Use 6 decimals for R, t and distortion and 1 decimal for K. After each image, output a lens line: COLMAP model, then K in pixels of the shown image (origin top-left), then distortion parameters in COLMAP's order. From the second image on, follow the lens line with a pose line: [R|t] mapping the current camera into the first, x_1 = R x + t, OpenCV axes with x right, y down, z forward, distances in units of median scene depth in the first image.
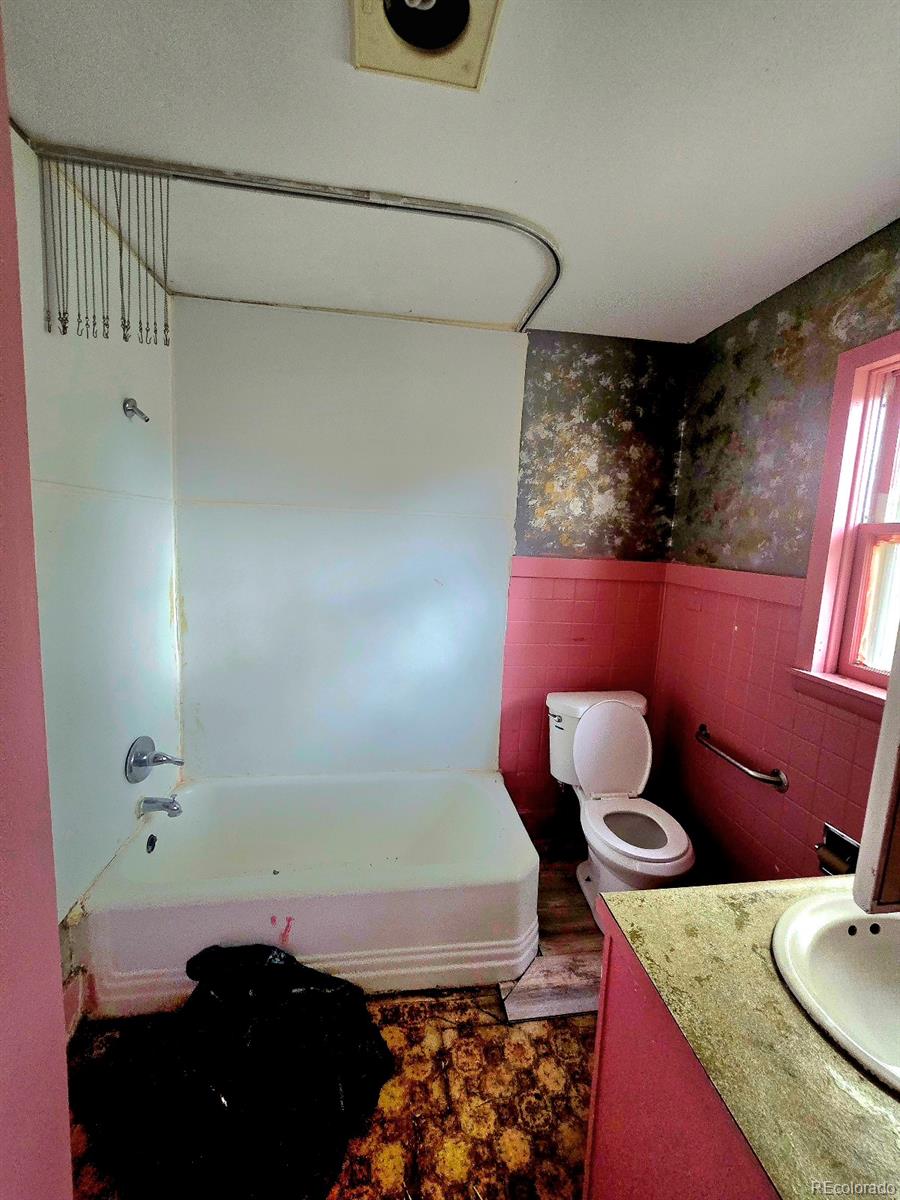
lens RADIAL K [[489.7, 0, 452.8], [0, 489.7, 596.8], [0, 0, 1]] dist [-0.006533, 0.001468]
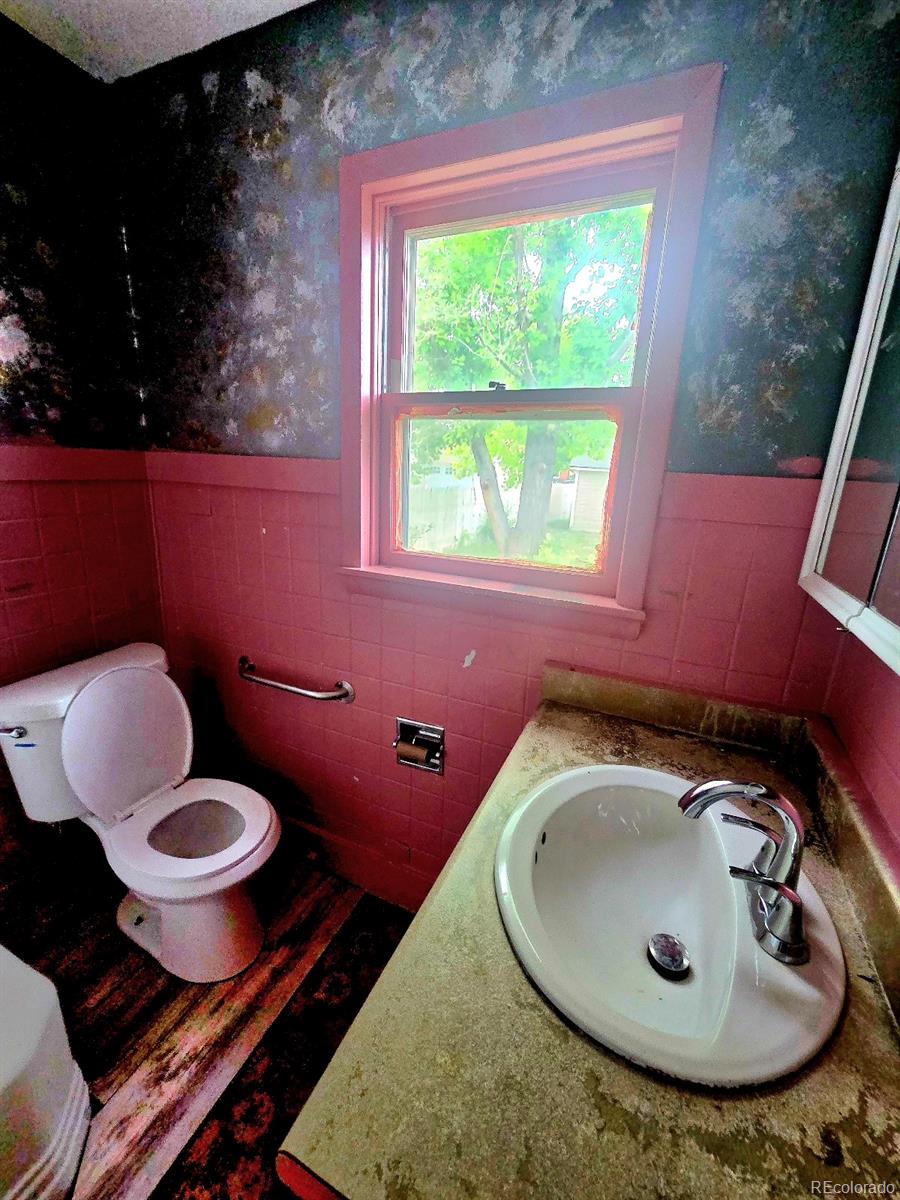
lens RADIAL K [[489.7, 0, 445.7], [0, 489.7, 597.0], [0, 0, 1]] dist [-0.006533, 0.001468]
pose [[0.534587, -0.242874, 0.809462, 0.070367], [0.089296, 0.968686, 0.231675, 0.011266], [-0.840382, -0.051569, 0.539535, 0.329586]]
